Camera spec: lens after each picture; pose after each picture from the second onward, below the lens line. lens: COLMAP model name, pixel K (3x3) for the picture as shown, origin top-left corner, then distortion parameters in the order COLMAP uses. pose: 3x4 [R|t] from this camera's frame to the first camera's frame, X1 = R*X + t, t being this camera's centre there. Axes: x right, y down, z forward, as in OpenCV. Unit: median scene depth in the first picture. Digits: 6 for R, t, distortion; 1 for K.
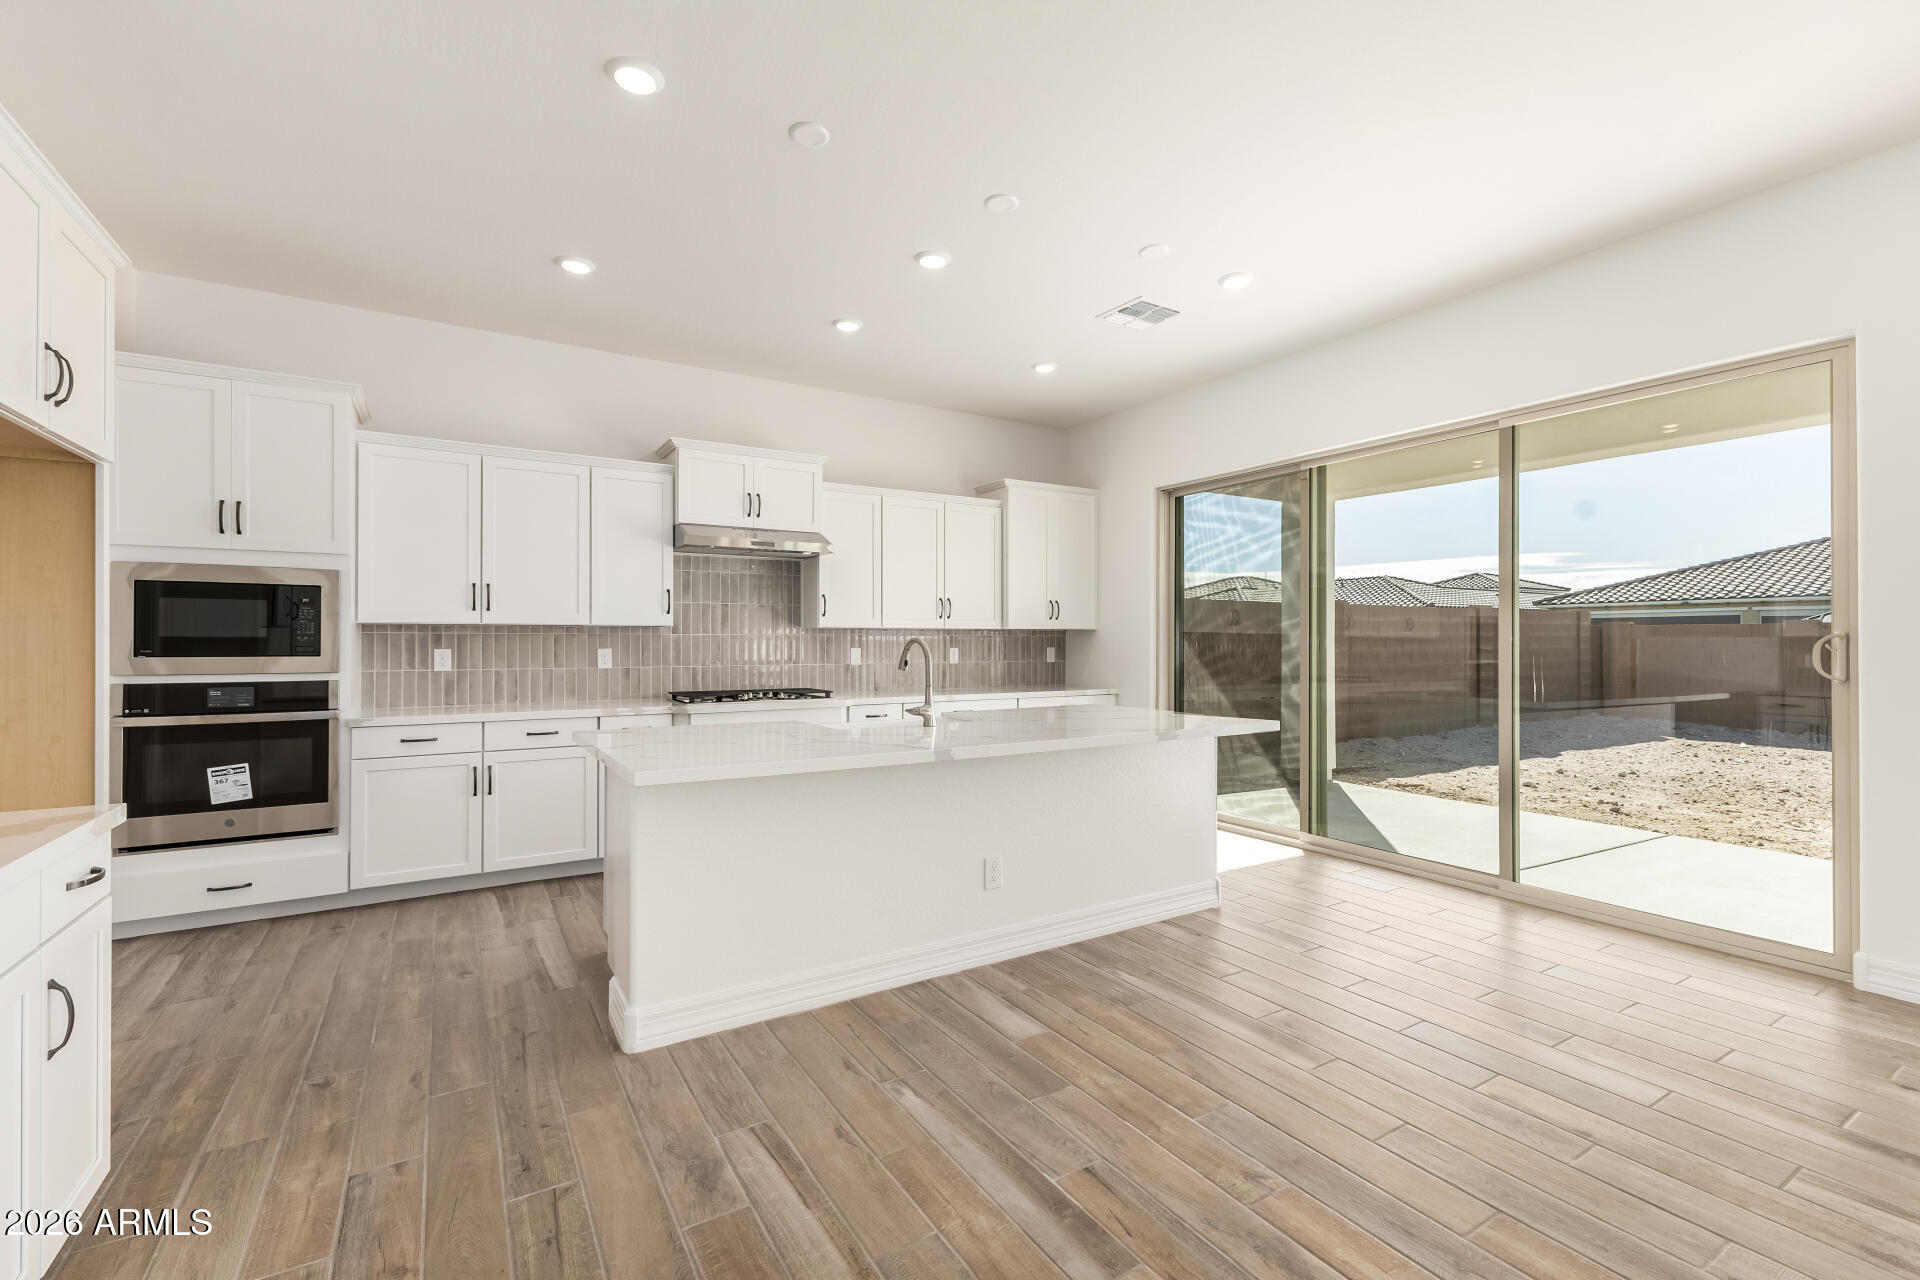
lens RADIAL K [[831.9, 0, 981.3], [0, 831.9, 643.0], [0, 0, 1]] dist [0.010874, -0.001583]
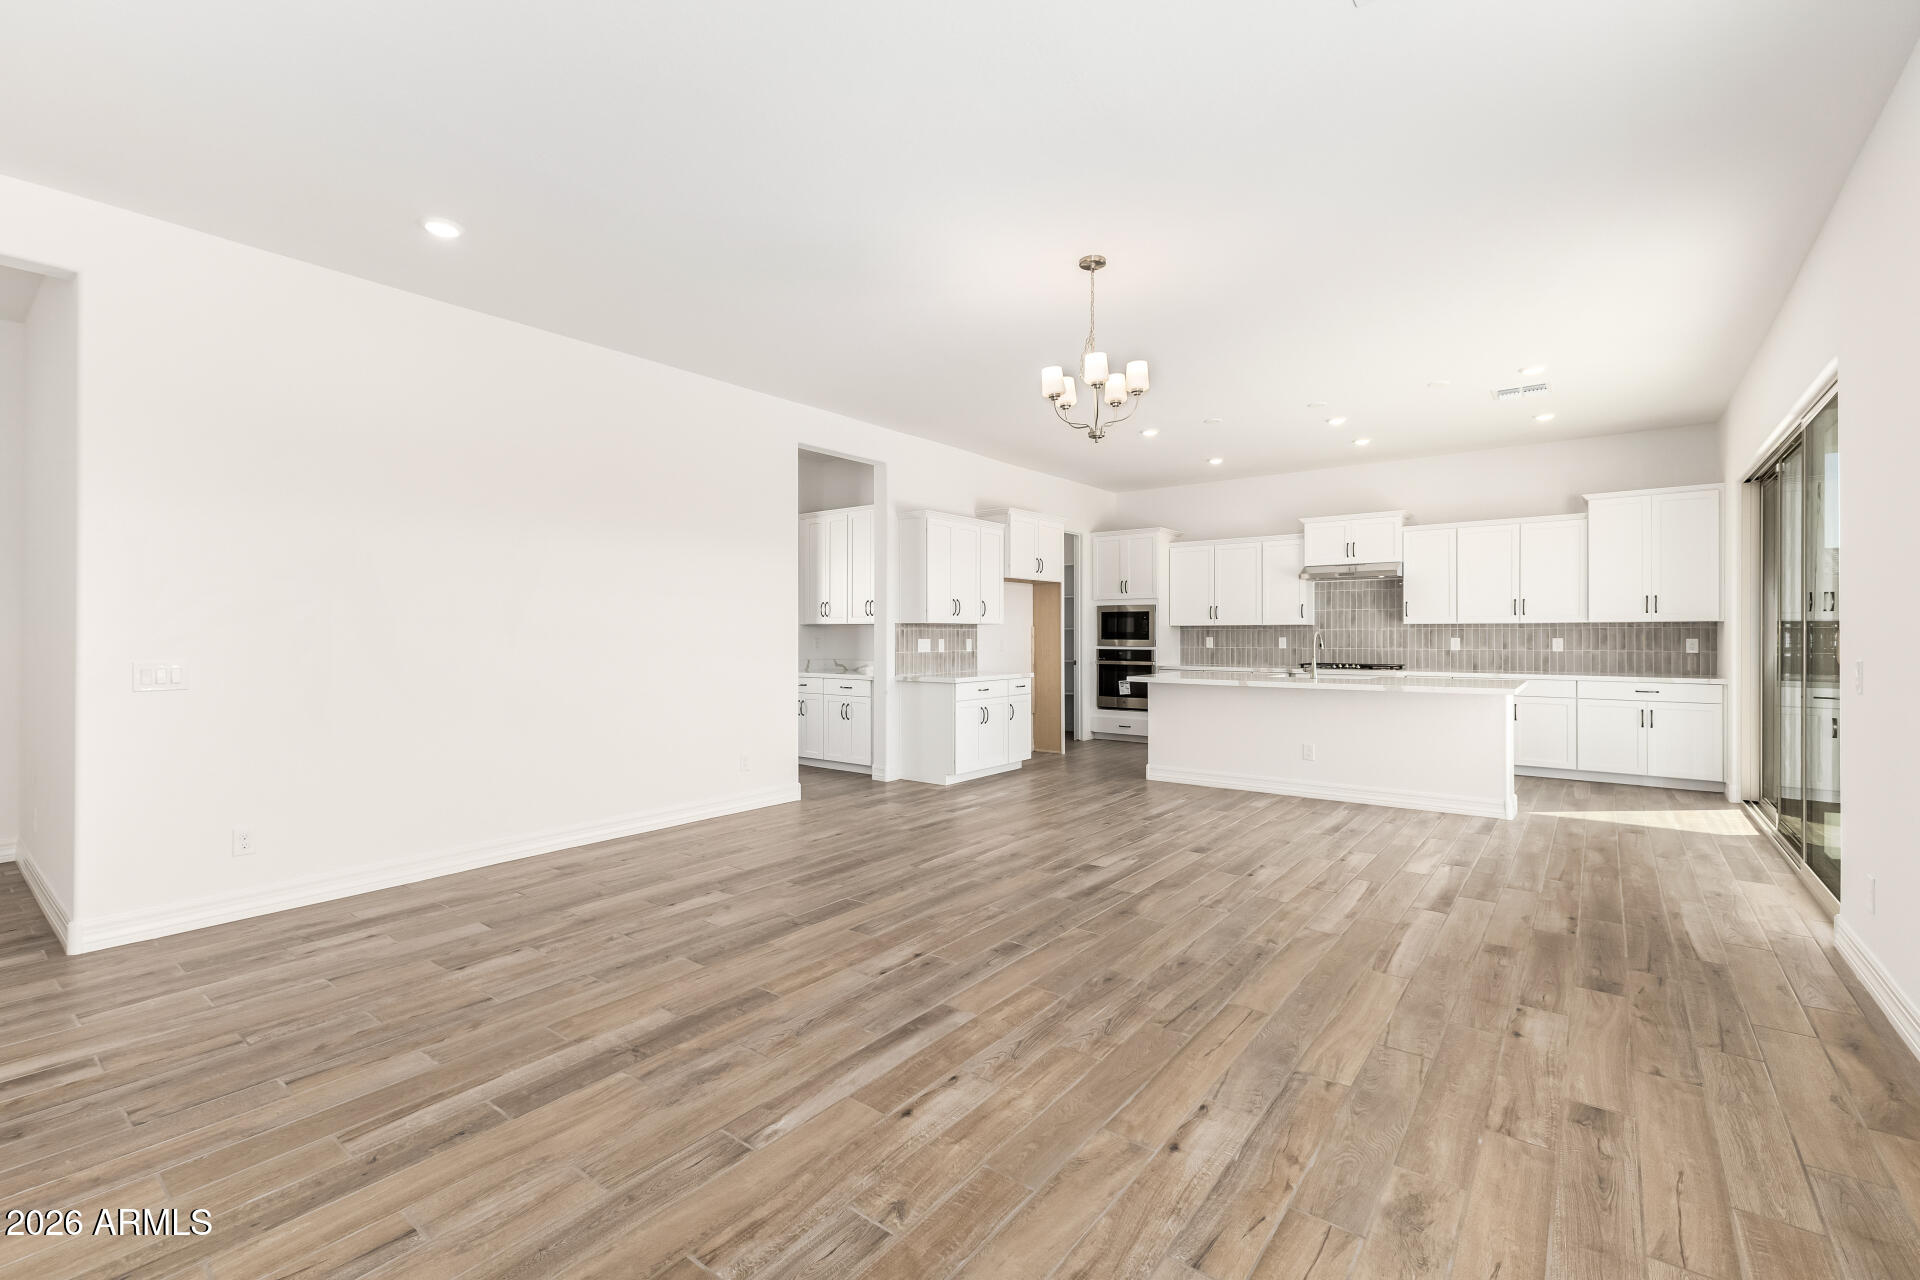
lens RADIAL K [[831.9, 0, 961.1], [0, 831.9, 629.8], [0, 0, 1]] dist [0.010874, -0.001583]
pose [[0.339521, -0.004493, -0.940588, 1.083767], [0.000718, 0.999990, -0.004517, -0.002139], [0.940598, 0.000859, 0.339520, -0.299600]]
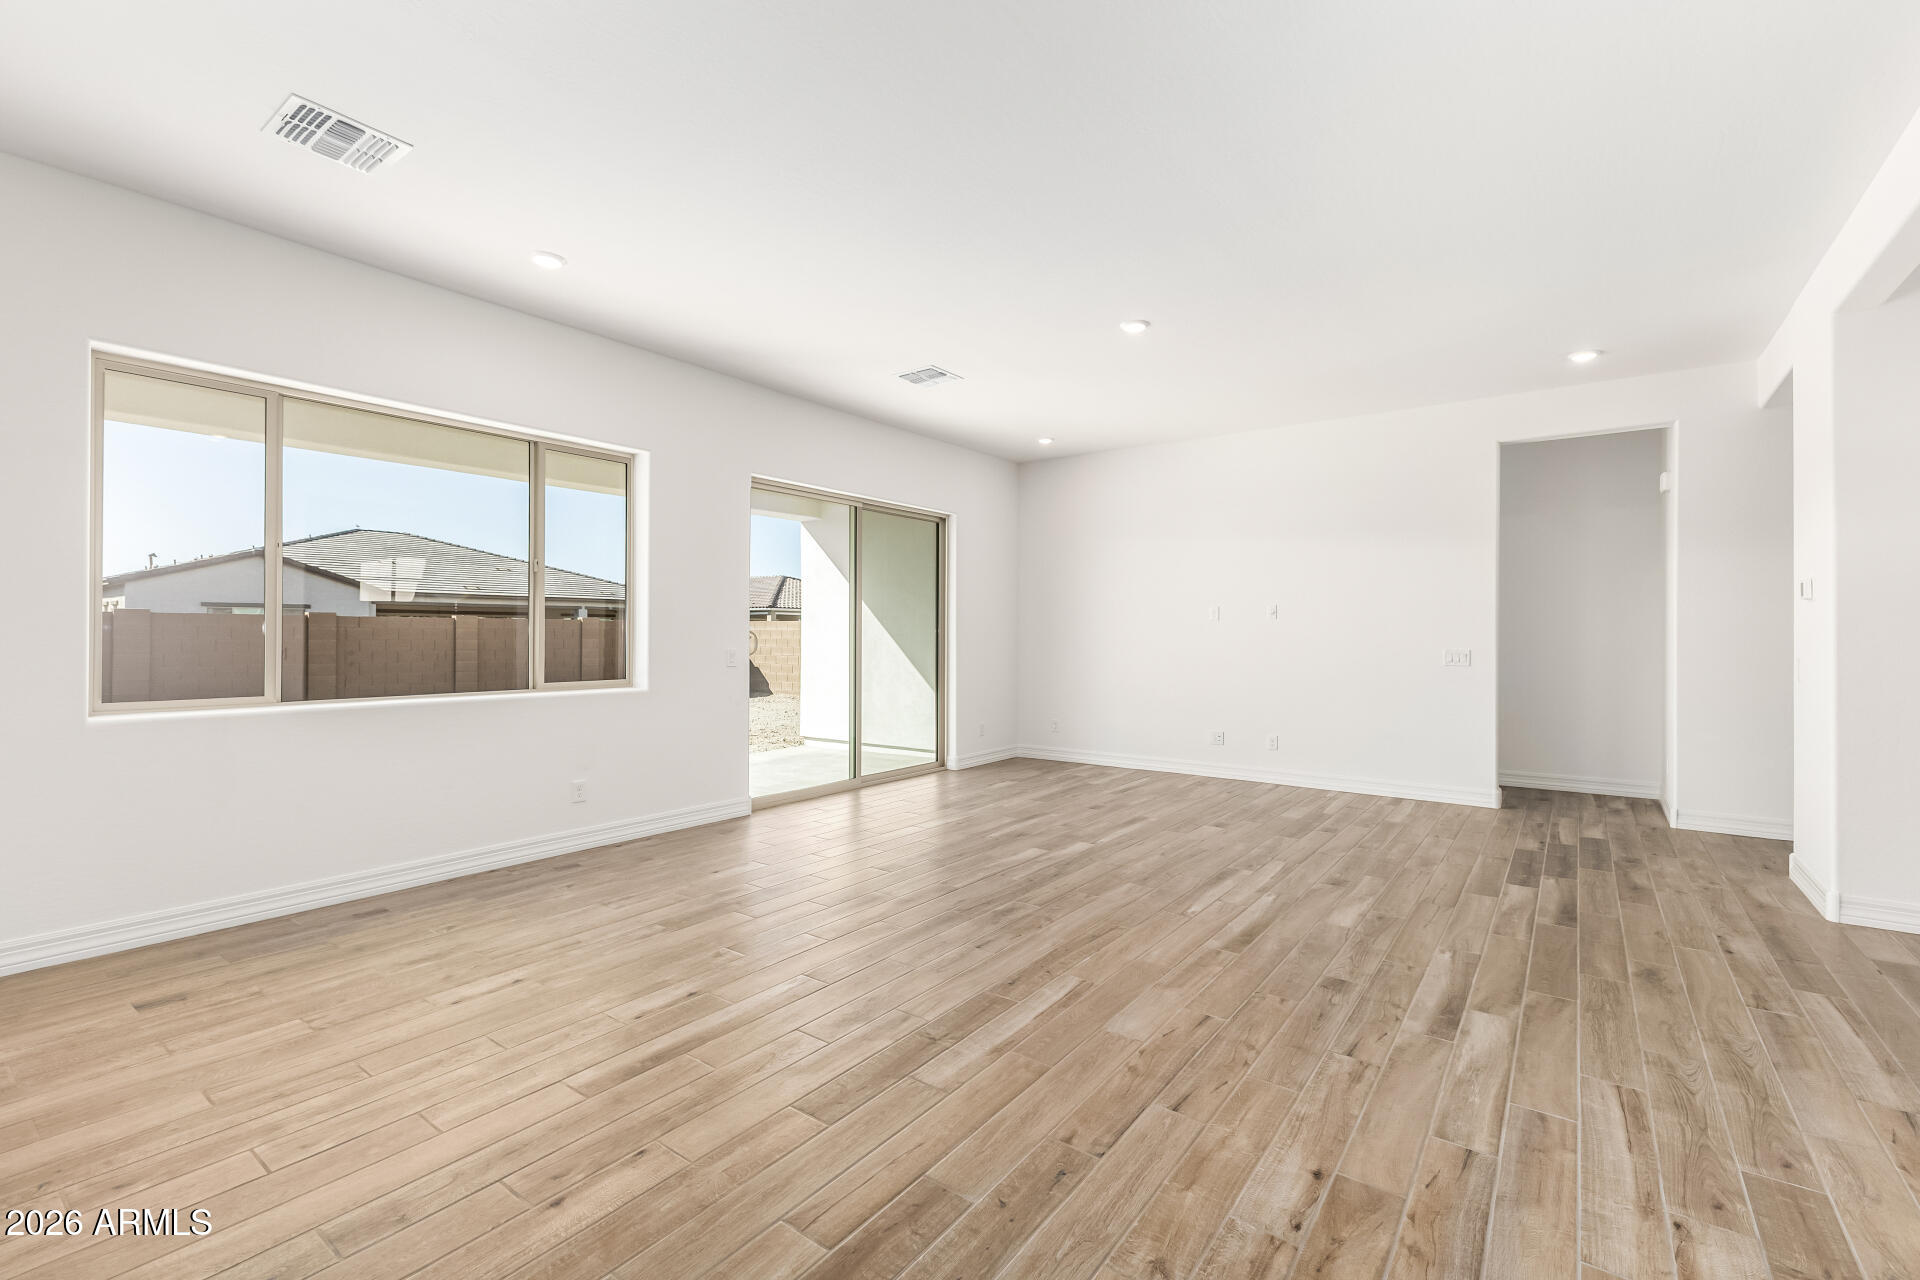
lens RADIAL K [[831.9, 0, 960.6], [0, 831.9, 630.2], [0, 0, 1]] dist [0.010874, -0.001583]
pose [[-0.357064, 0.003278, 0.934074, -0.001448], [-0.001904, 0.999989, -0.004237, -0.002046], [-0.934078, -0.003292, -0.357054, -0.136135]]
